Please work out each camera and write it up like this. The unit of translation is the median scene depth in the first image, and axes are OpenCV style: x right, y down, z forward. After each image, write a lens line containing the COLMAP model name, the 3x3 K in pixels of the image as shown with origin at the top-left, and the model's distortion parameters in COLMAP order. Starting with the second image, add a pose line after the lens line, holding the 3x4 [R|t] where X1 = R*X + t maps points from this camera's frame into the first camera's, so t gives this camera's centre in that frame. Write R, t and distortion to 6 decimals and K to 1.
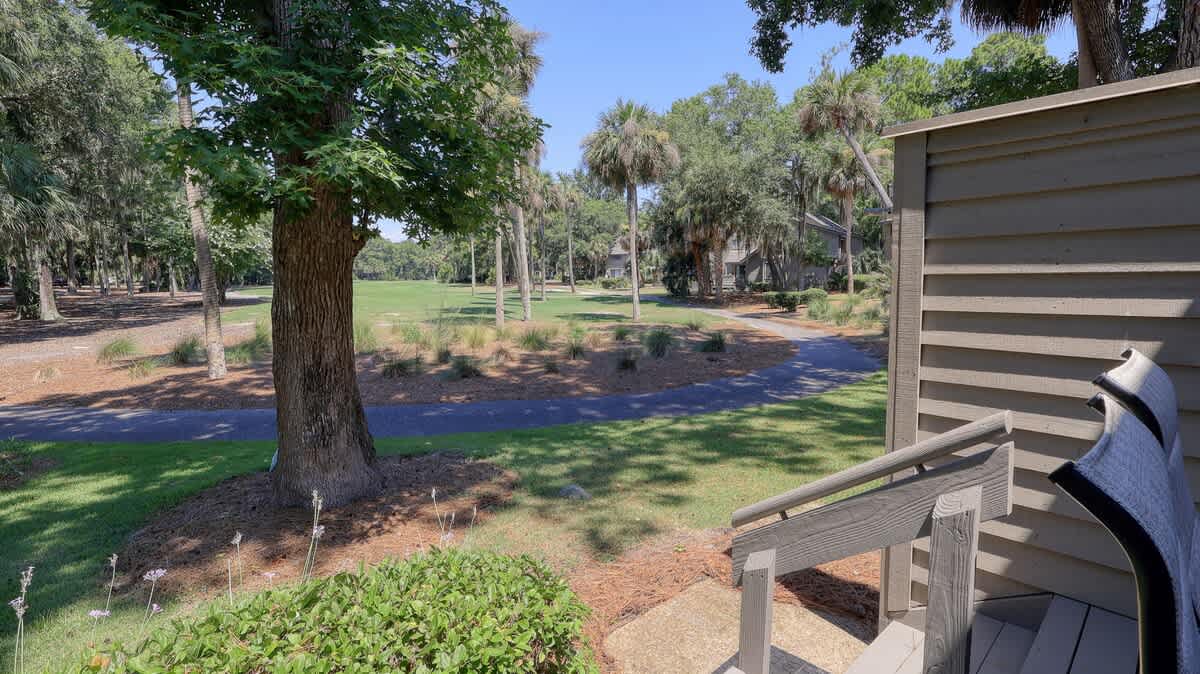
lens RADIAL K [[563.3, 0, 605.2], [0, 563.3, 334.2], [0, 0, 1]] dist [0.001701, -0.000191]
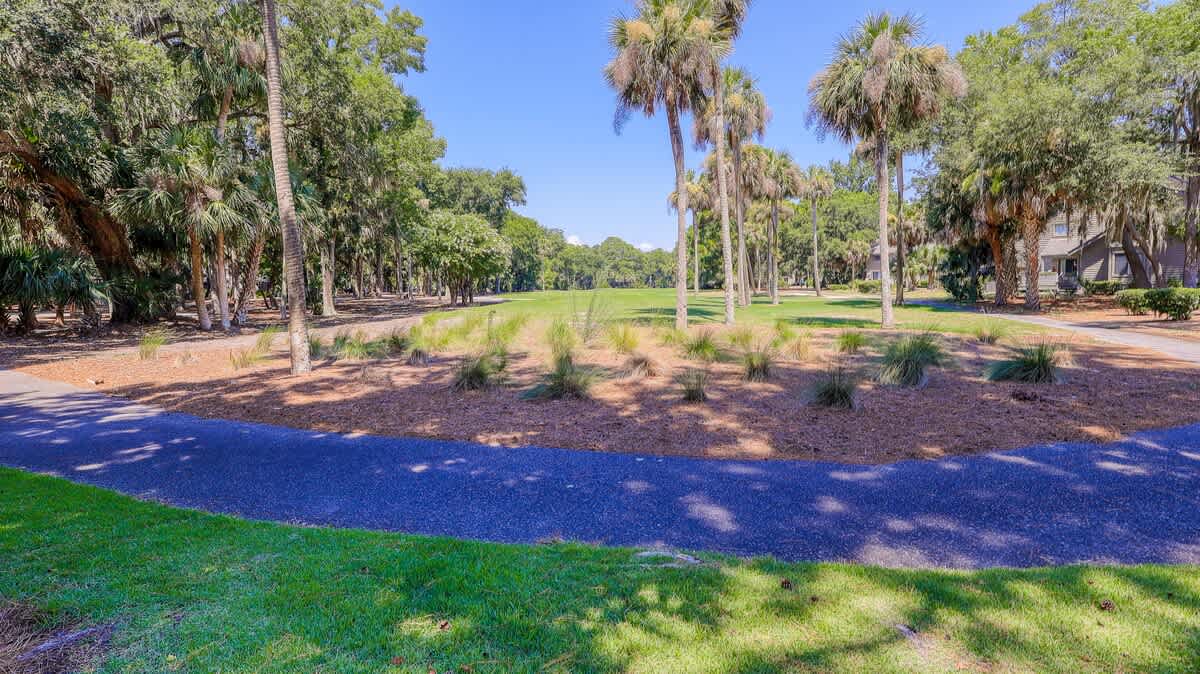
lens RADIAL K [[571.6, 0, 597.3], [0, 571.6, 322.6], [0, 0, 1]] dist [-0.003191, -0.000605]
pose [[0.901828, 0.020939, -0.431587, 0.025256], [-0.037063, 0.998893, -0.028983, 0.002506], [0.430502, 0.042134, 0.901606, 0.150775]]
